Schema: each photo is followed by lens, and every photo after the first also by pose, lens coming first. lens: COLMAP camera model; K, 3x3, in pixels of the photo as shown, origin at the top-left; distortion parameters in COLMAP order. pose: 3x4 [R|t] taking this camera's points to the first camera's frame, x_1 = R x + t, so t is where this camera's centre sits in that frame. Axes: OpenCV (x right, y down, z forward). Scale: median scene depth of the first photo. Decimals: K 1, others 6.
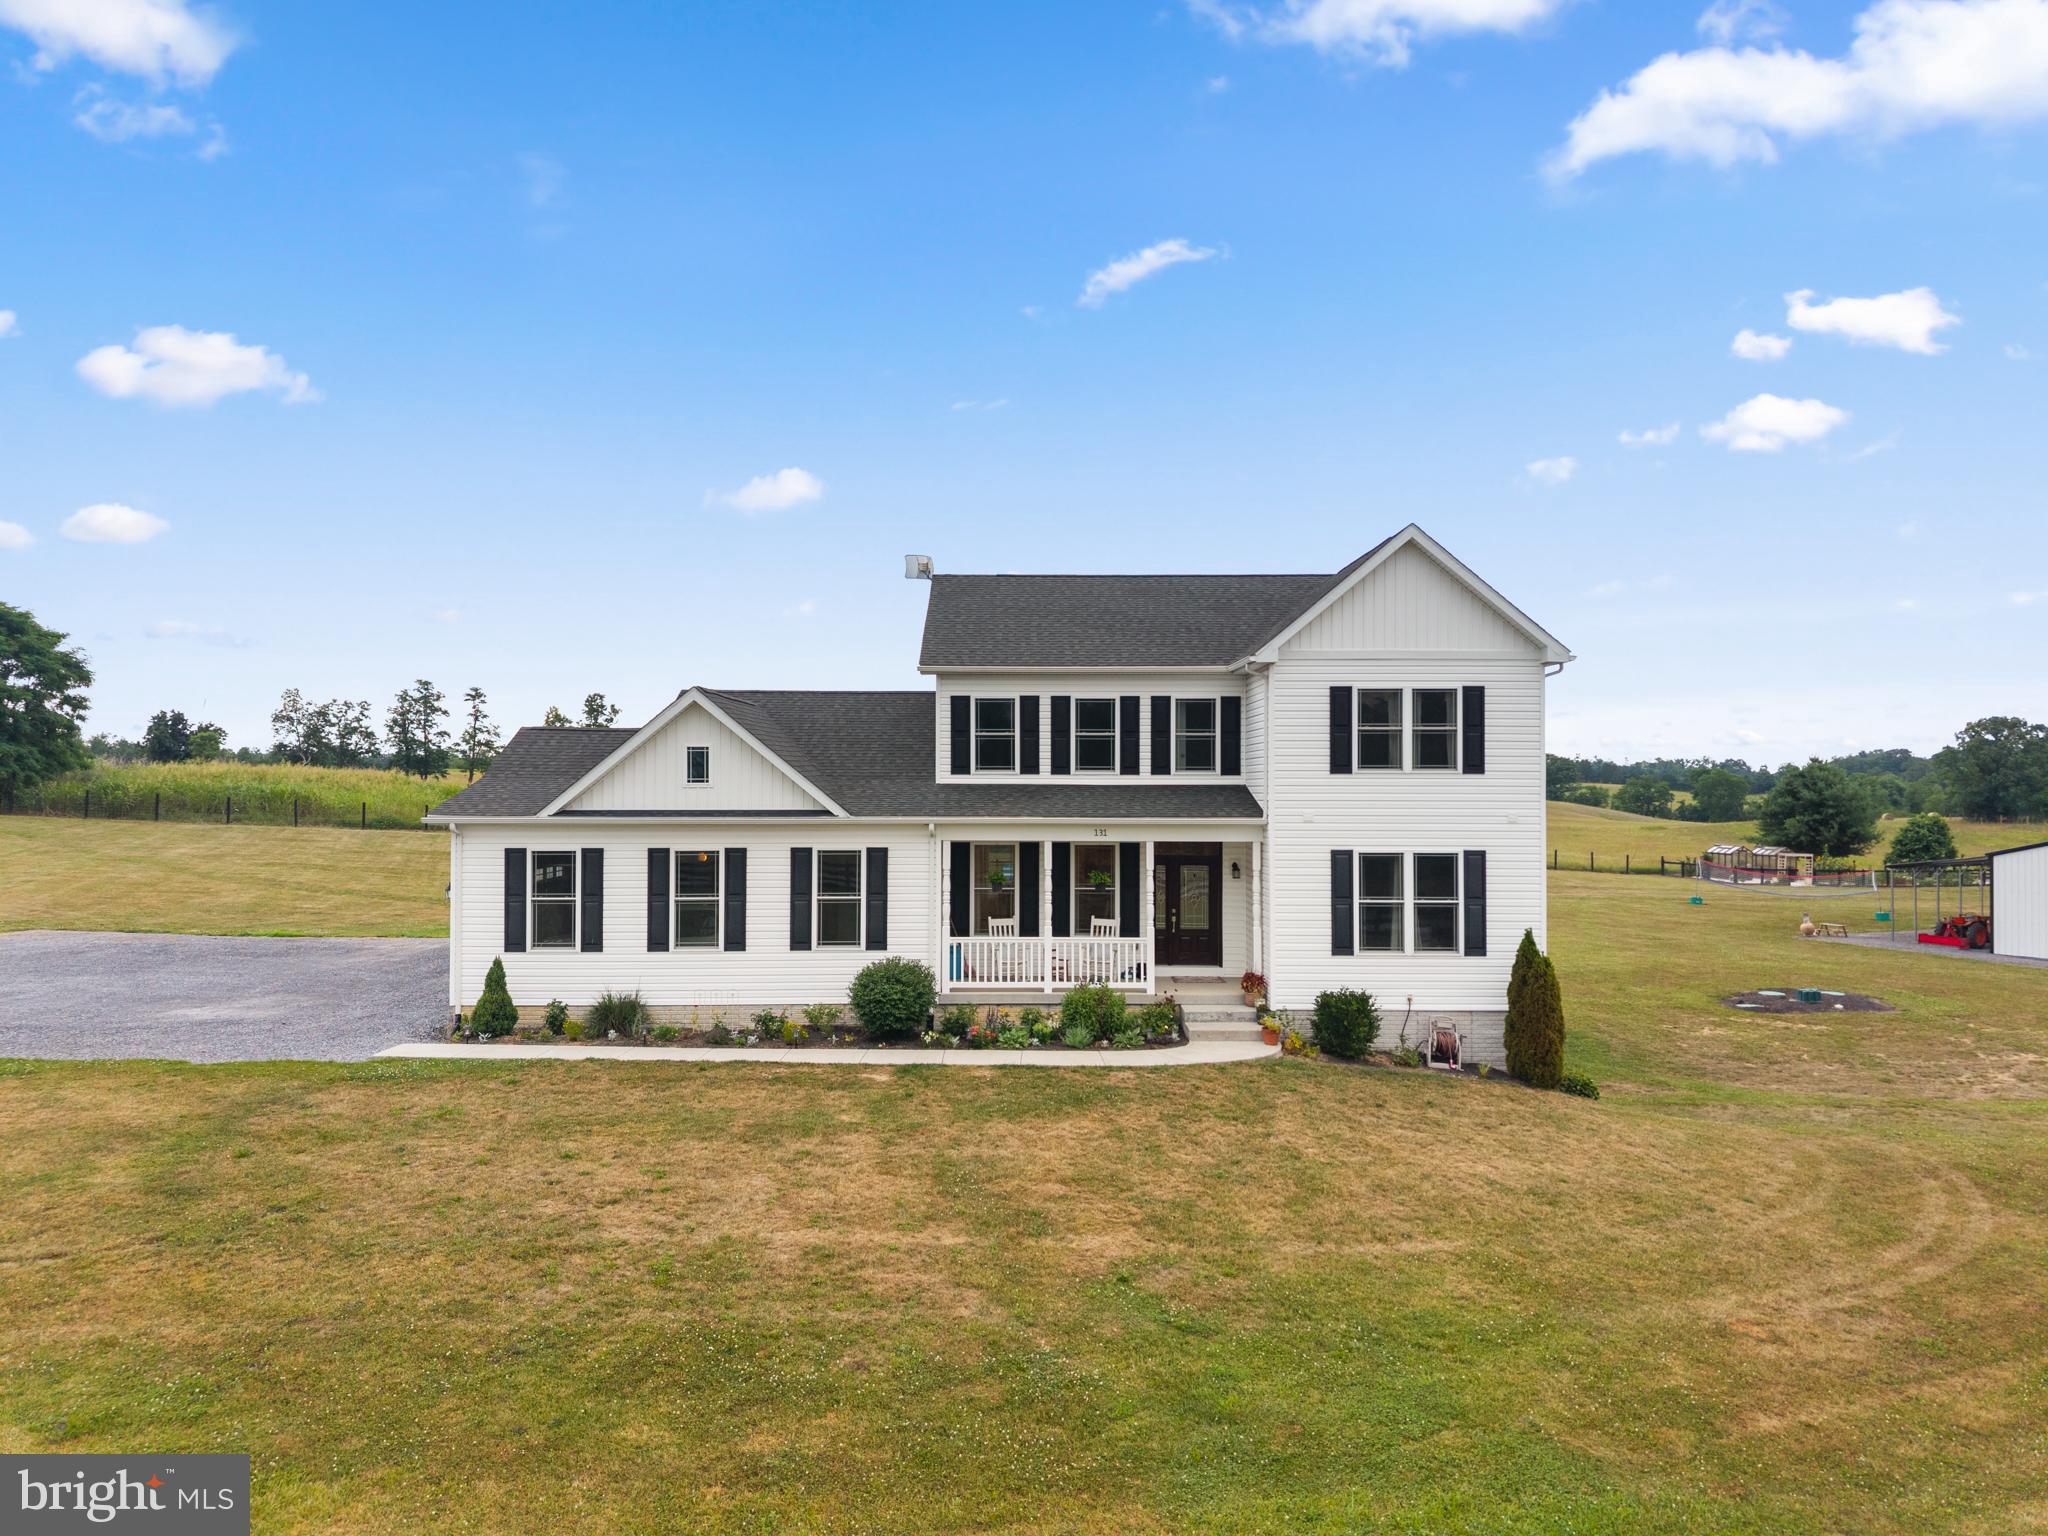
lens RADIAL K [[1350.3, 0, 1024.0], [0, 1350.3, 768.0], [0, 0, 1]] dist [0.007590, -0.004032]
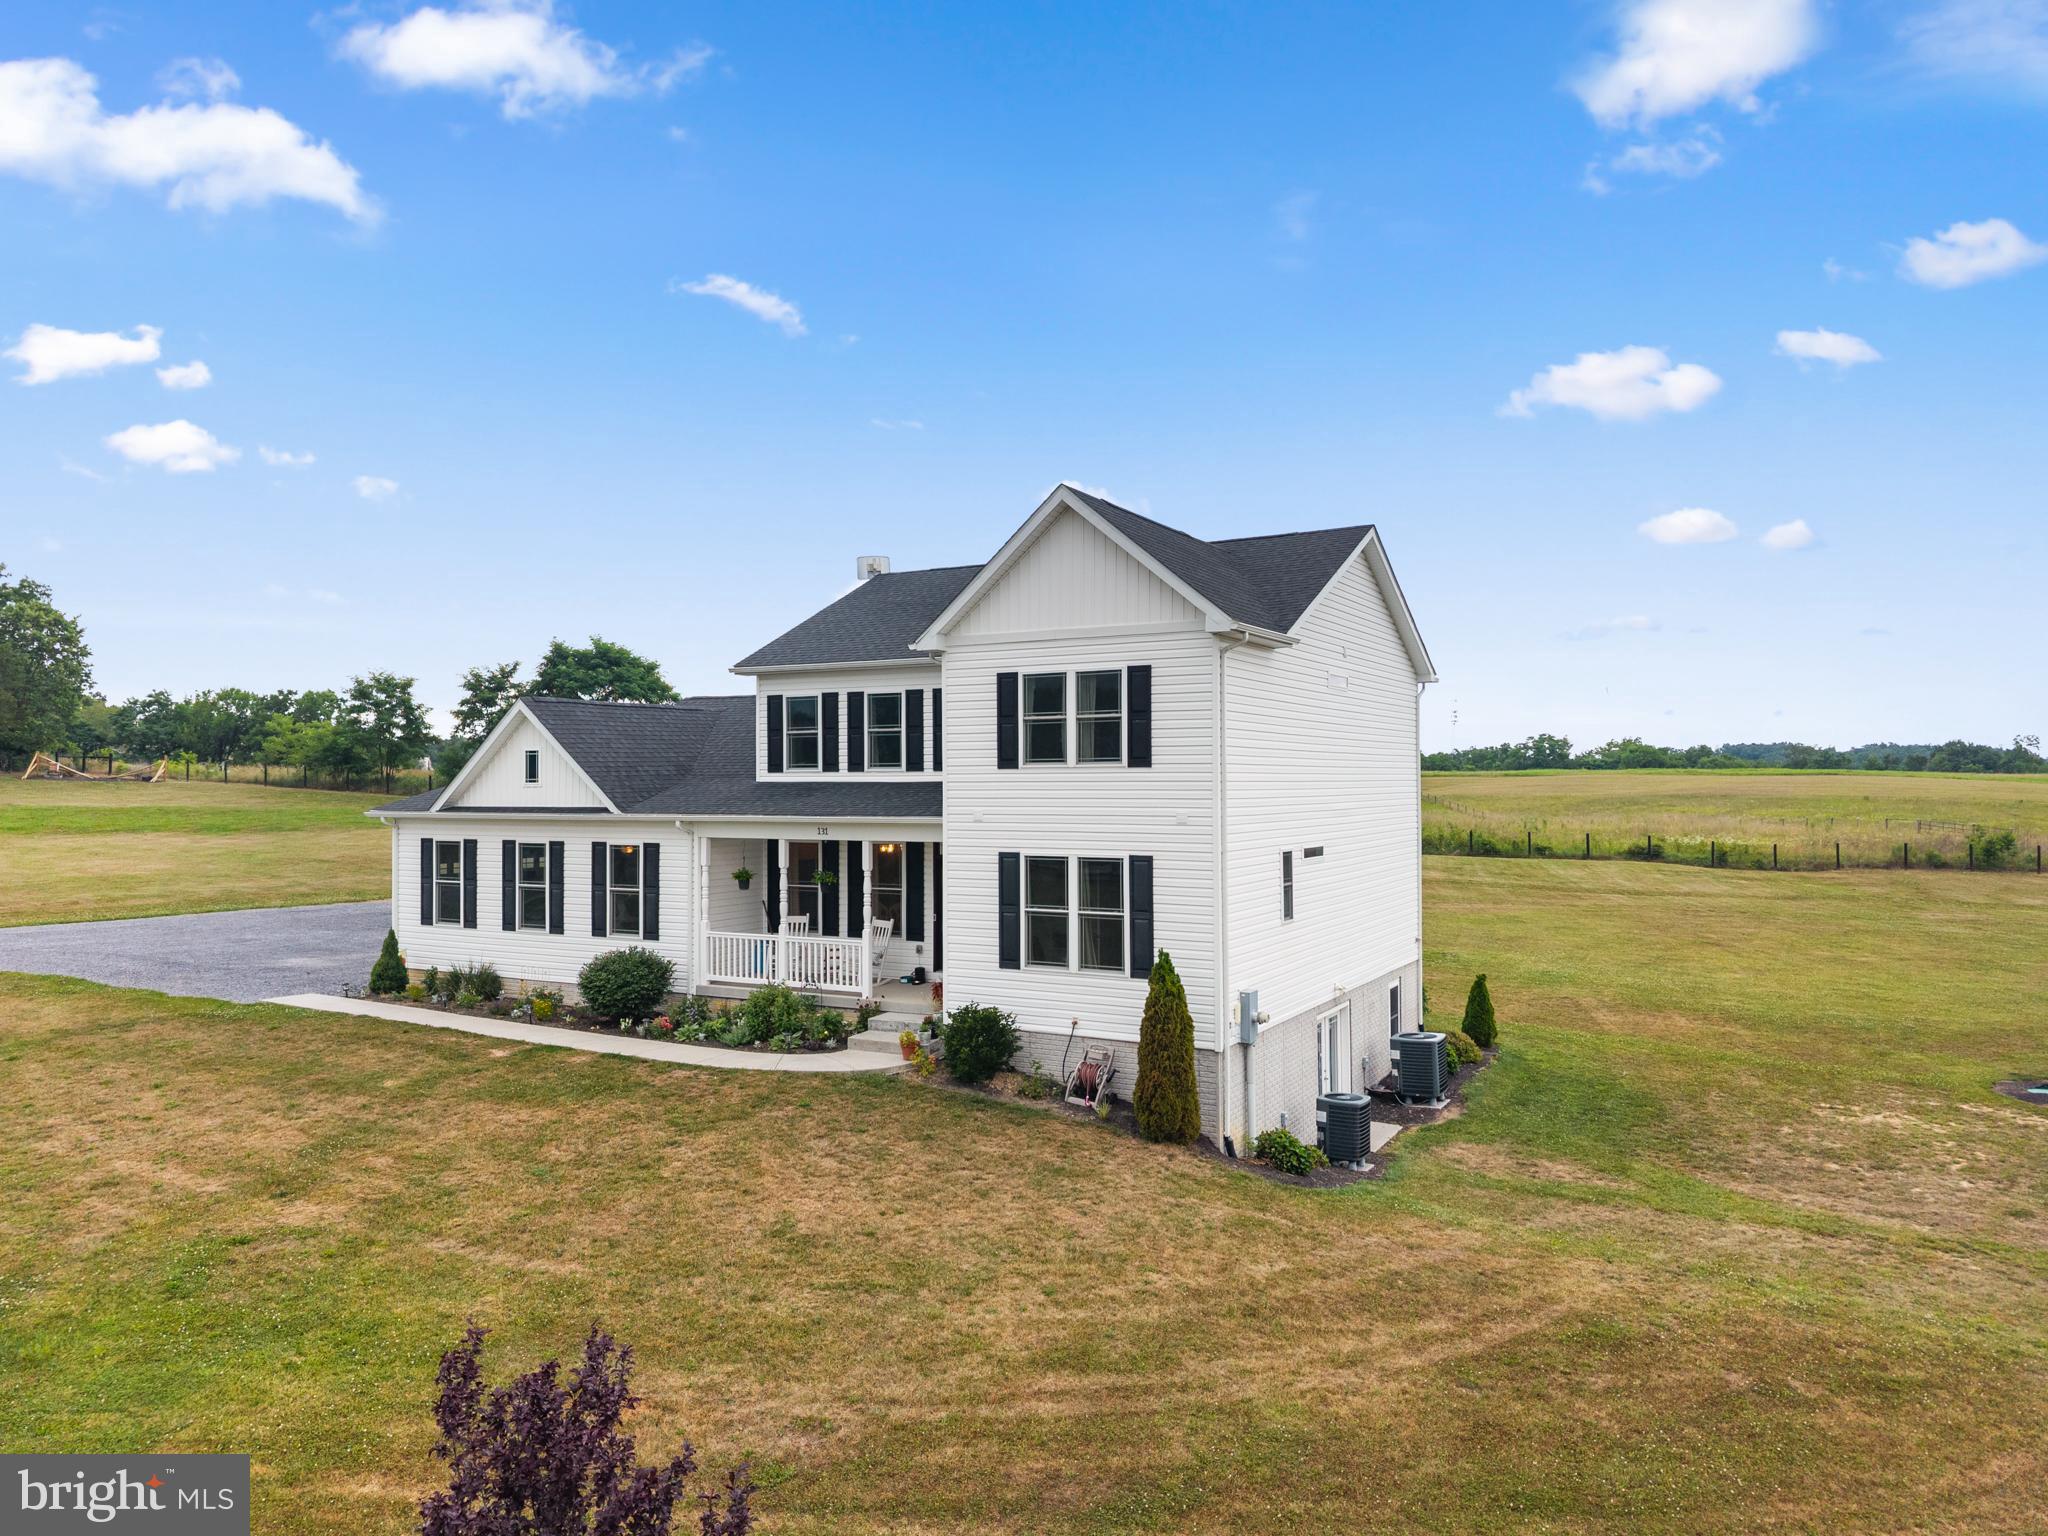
lens RADIAL K [[1377.7, 0, 1024.0], [0, 1377.7, 768.0], [0, 0, 1]] dist [0.154405, -0.178507]
pose [[0.863976, -0.010656, -0.503420, 0.700270], [0.011915, 0.999929, -0.000717, 0.004466], [0.503392, -0.005379, 0.864042, 0.198699]]
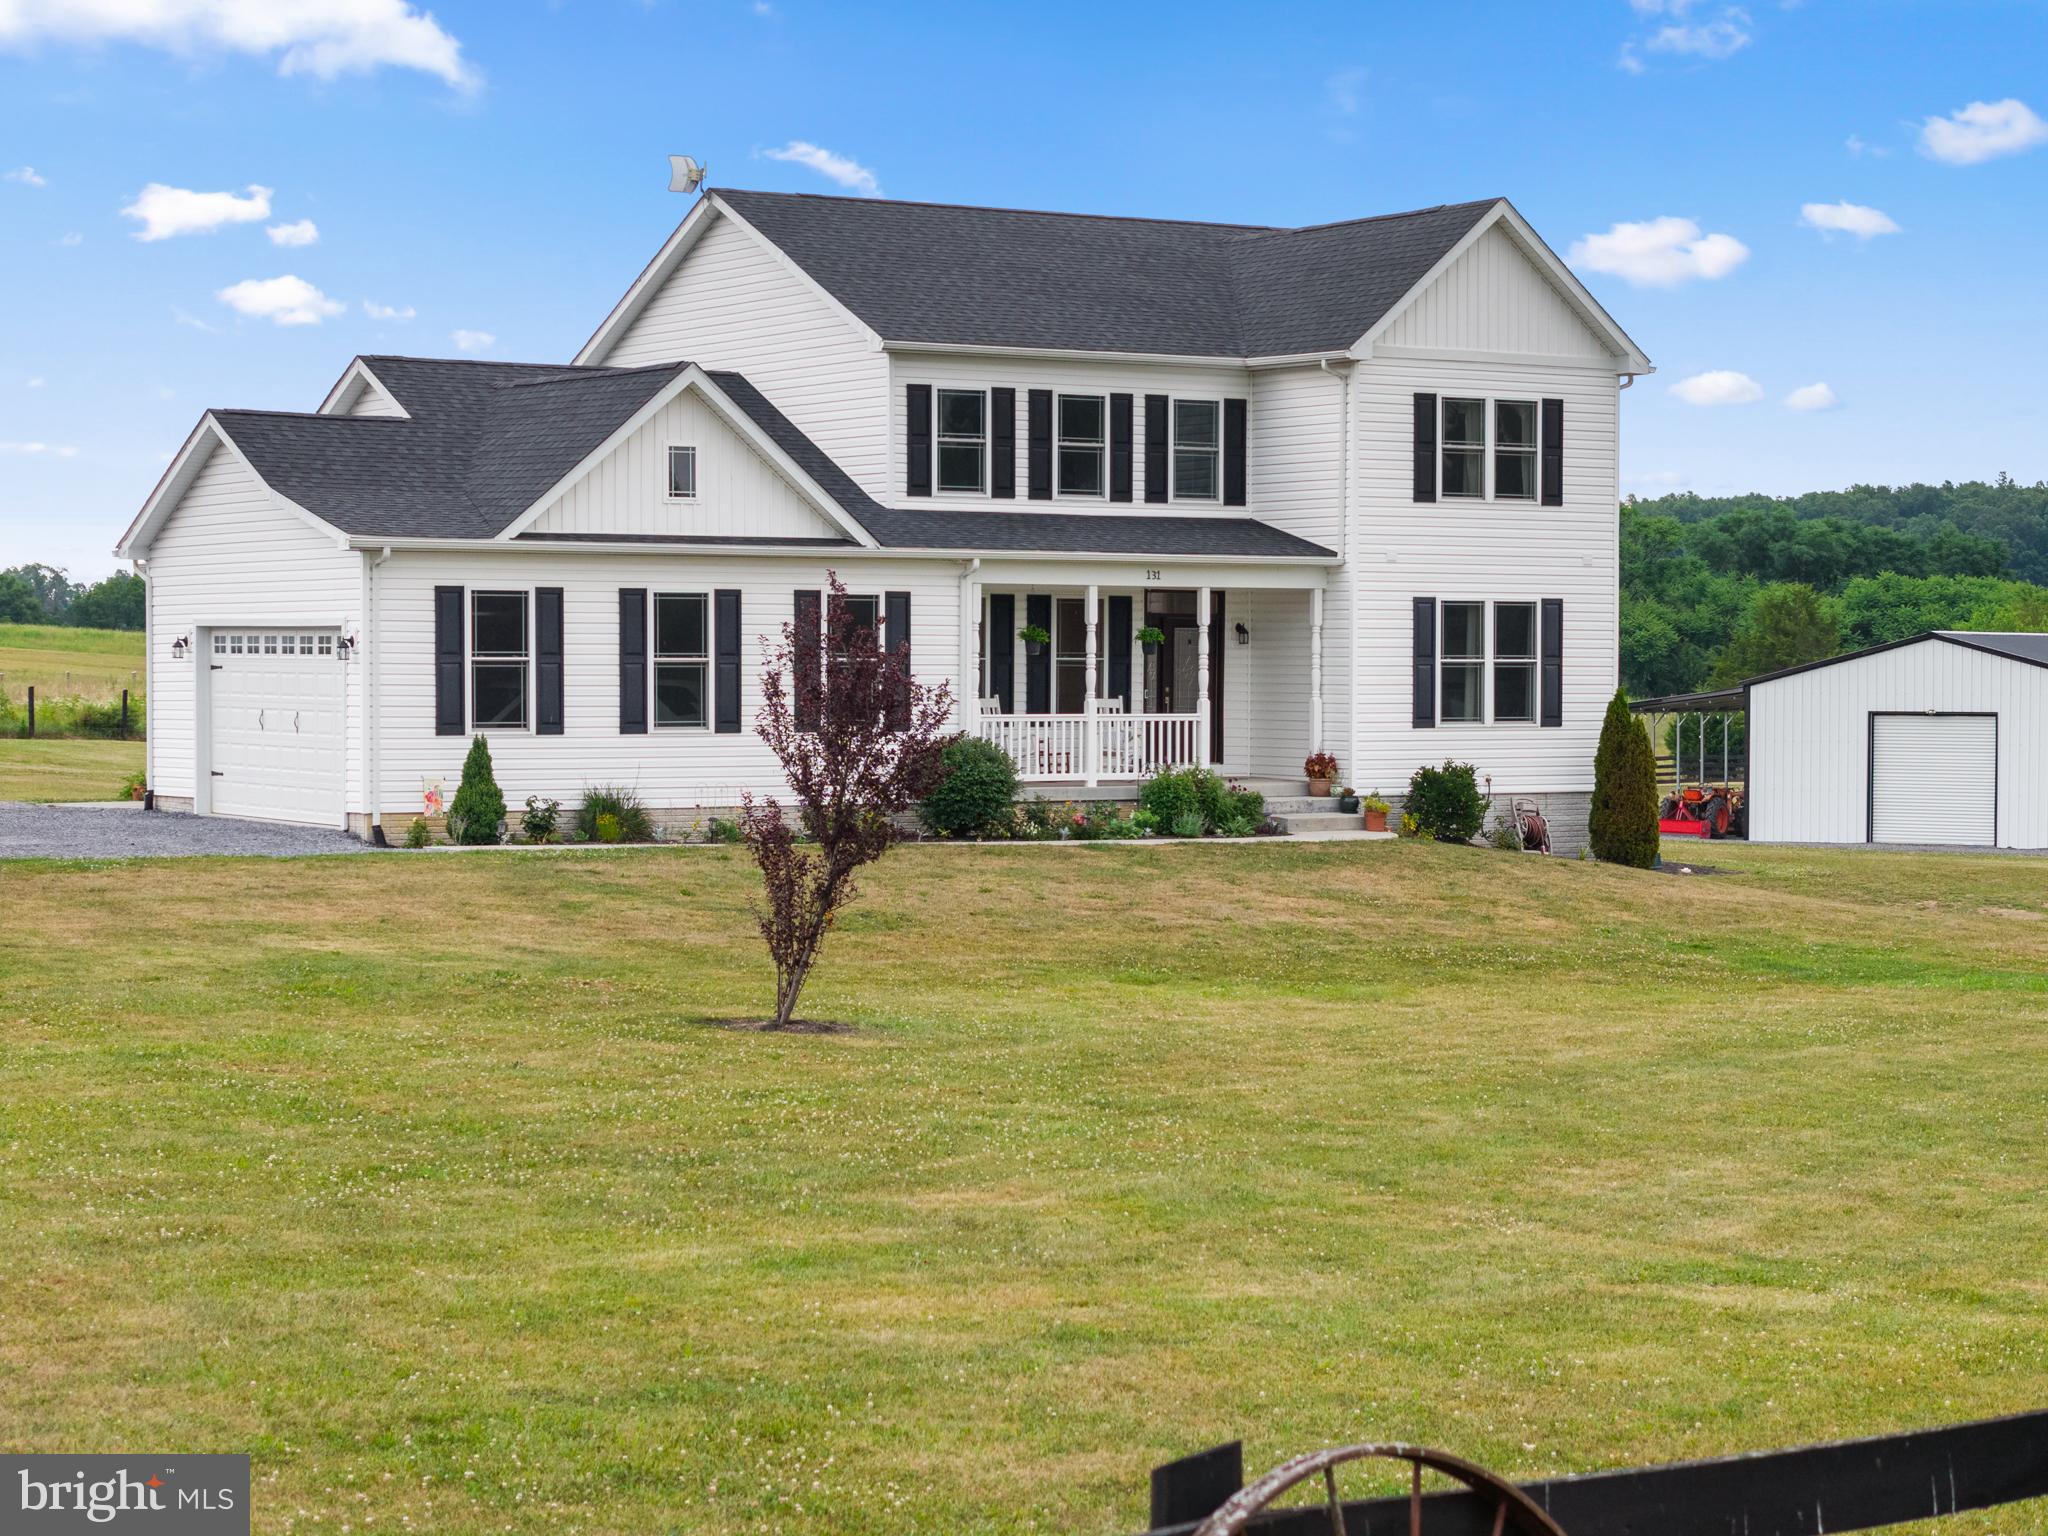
lens RADIAL K [[4110.2, 0, 1024.0], [0, 4110.2, 768.0], [0, 0, 1]] dist [-0.033150, -0.486329]
pose [[0.849435, -0.013181, 0.527528, -1.236352], [-0.009822, 0.999120, 0.040780, 0.063673], [-0.527602, -0.039821, 0.848558, -0.937152]]
